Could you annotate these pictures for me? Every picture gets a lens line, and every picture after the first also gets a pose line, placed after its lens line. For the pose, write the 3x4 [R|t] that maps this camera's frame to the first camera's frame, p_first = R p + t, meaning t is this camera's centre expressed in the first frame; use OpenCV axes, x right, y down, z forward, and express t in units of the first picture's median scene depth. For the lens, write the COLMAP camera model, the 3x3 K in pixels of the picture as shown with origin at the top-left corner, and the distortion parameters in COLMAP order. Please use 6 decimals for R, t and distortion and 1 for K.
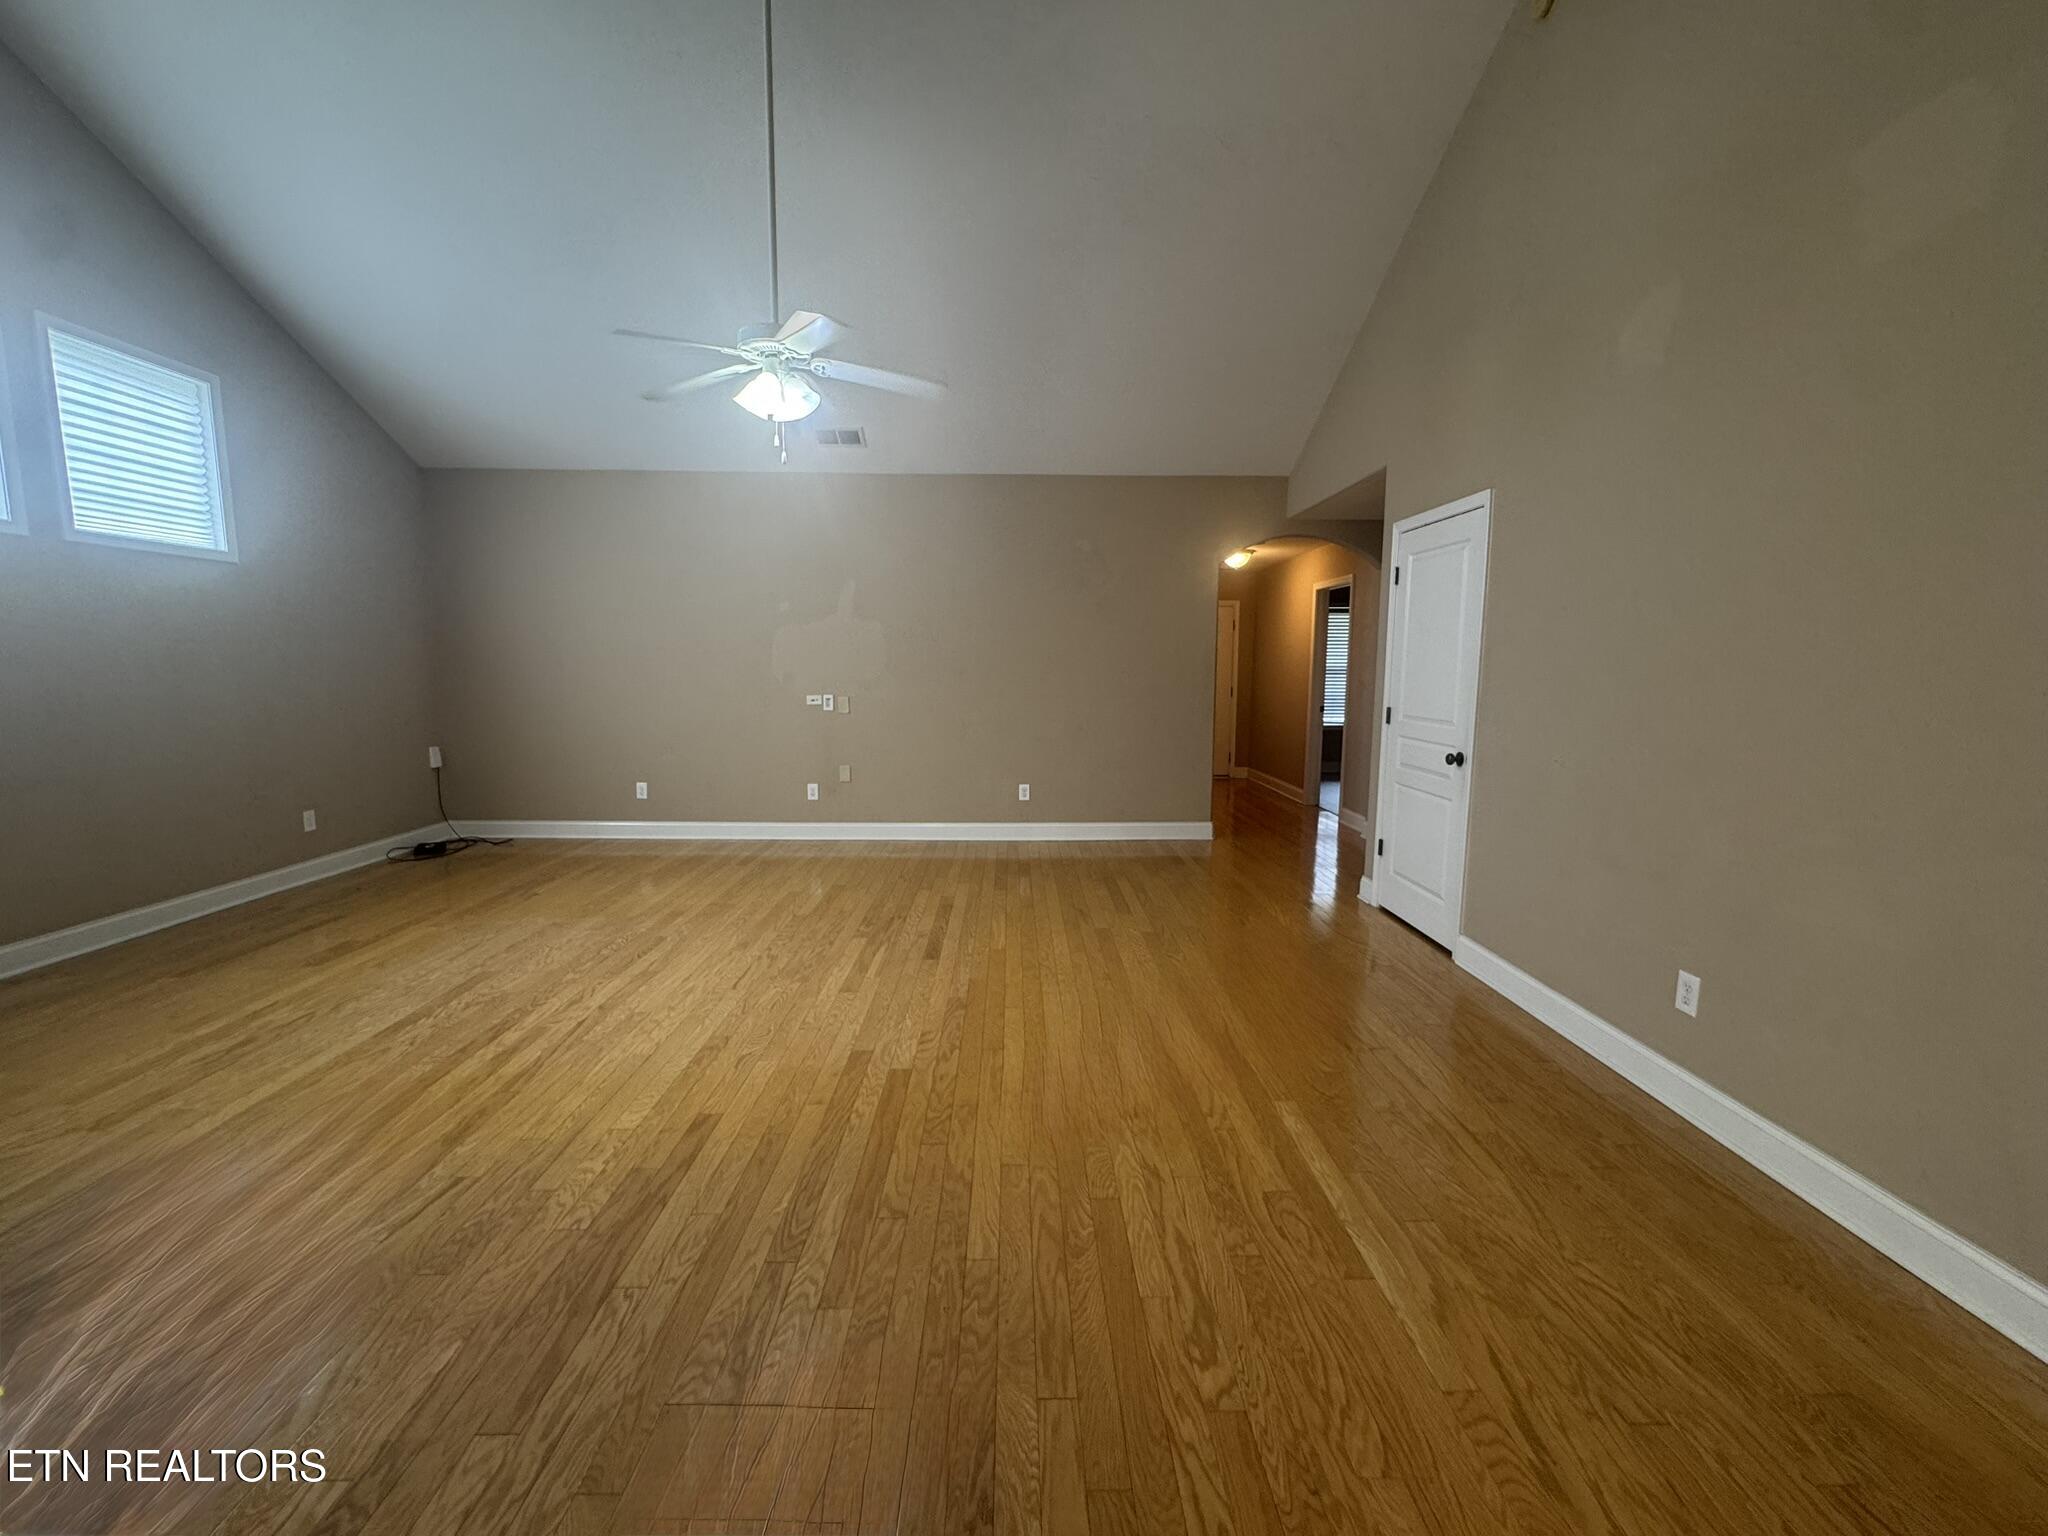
lens RADIAL K [[847.4, 0, 1020.6], [0, 847.4, 762.9], [0, 0, 1]] dist [-0.001617, -0.000168]
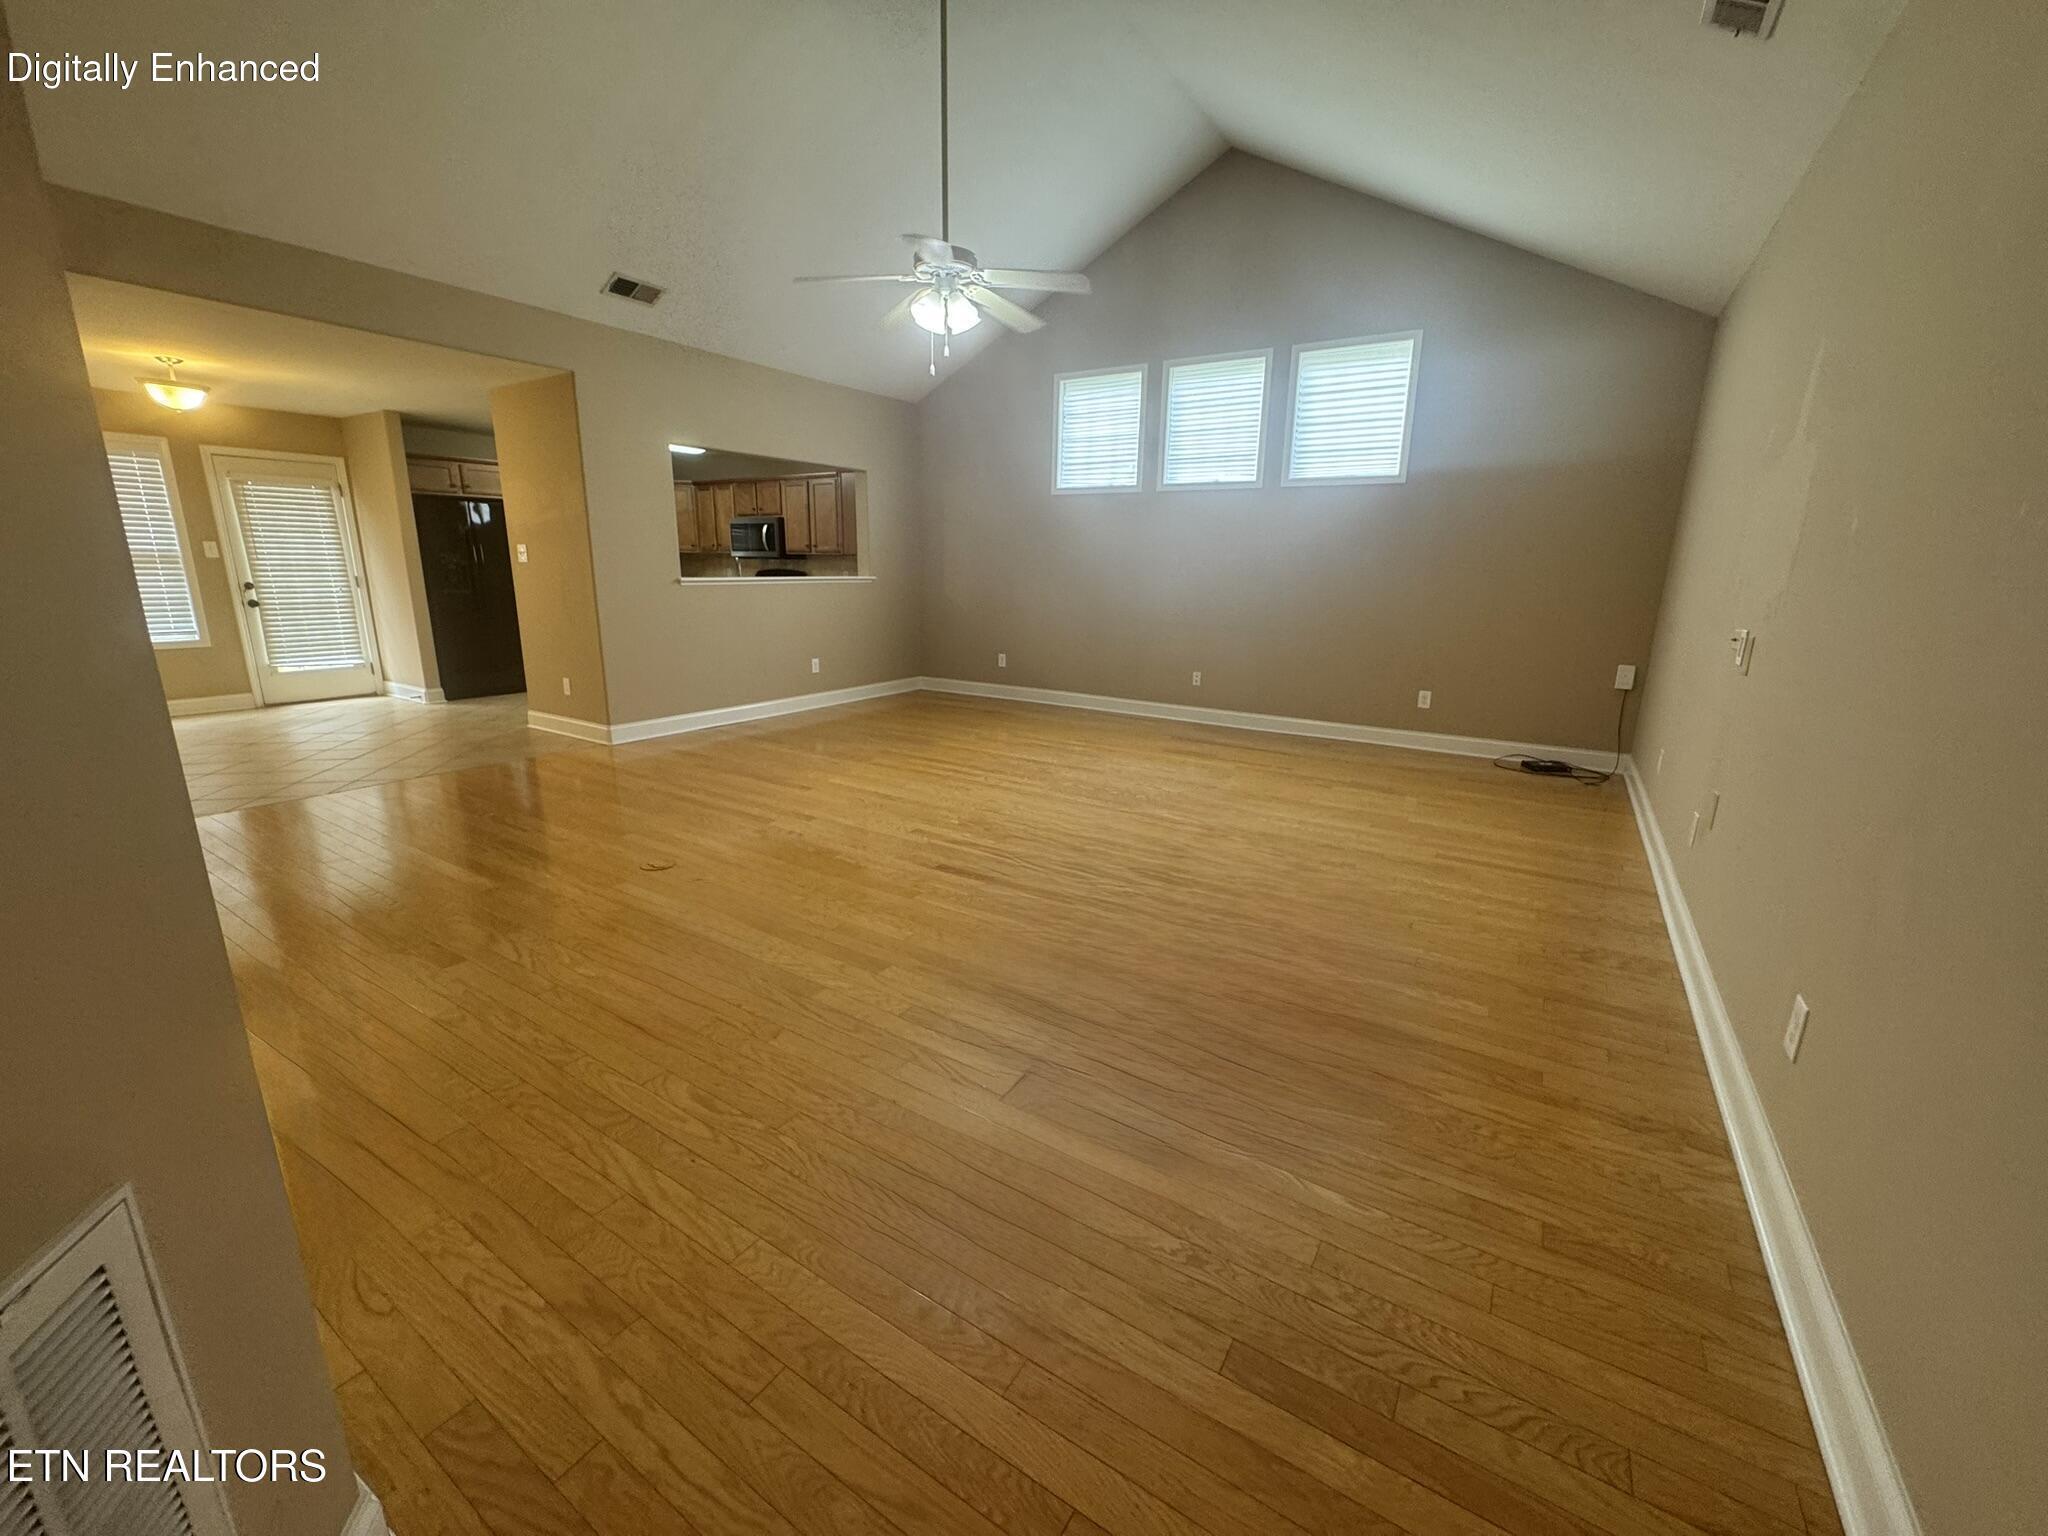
lens RADIAL K [[816.8, 0, 1025.4], [0, 816.8, 766.5], [0, 0, 1]] dist [-0.002693, 0.000344]
pose [[-0.549842, 0.186237, -0.814242, 0.555894], [-0.116303, 0.948260, 0.295427, -0.153279], [0.827132, 0.257137, -0.499733, 1.491220]]
